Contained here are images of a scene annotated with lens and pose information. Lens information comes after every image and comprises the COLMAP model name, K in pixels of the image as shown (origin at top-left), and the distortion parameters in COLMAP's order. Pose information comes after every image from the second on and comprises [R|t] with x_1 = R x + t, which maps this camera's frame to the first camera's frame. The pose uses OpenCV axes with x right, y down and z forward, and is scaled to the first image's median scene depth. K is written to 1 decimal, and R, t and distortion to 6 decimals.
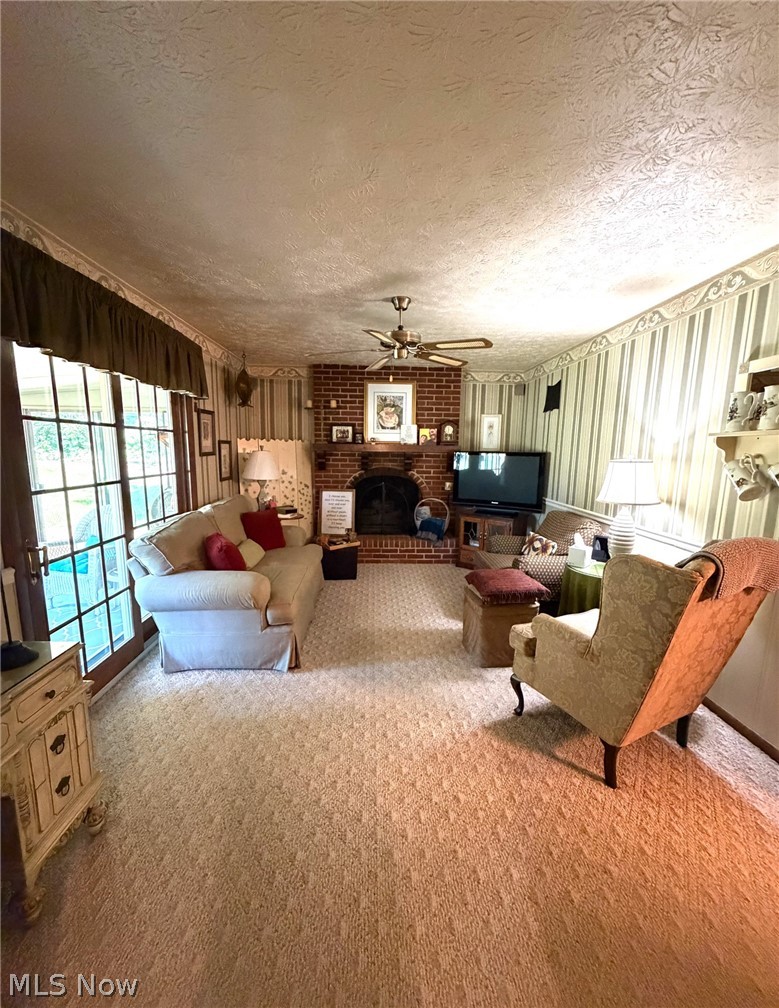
lens RADIAL K [[420.6, 0, 388.8], [0, 420.6, 517.1], [0, 0, 1]] dist [0.024268, -0.000025]
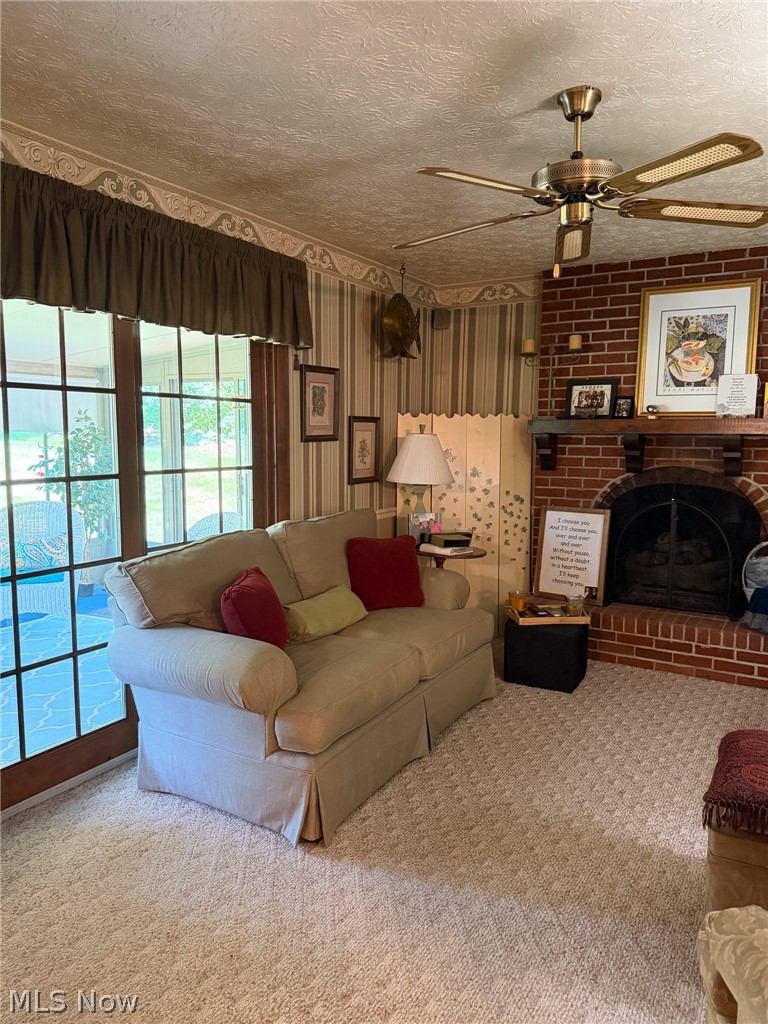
lens RADIAL K [[732.6, 0, 384.0], [0, 732.6, 512.0], [0, 0, 1]] dist [0.045497, -0.005477]
pose [[0.839449, 0.051542, -0.540989, 0.169544], [-0.083447, 0.995911, -0.034600, -0.012080], [0.536994, 0.074189, 0.840317, 0.135394]]
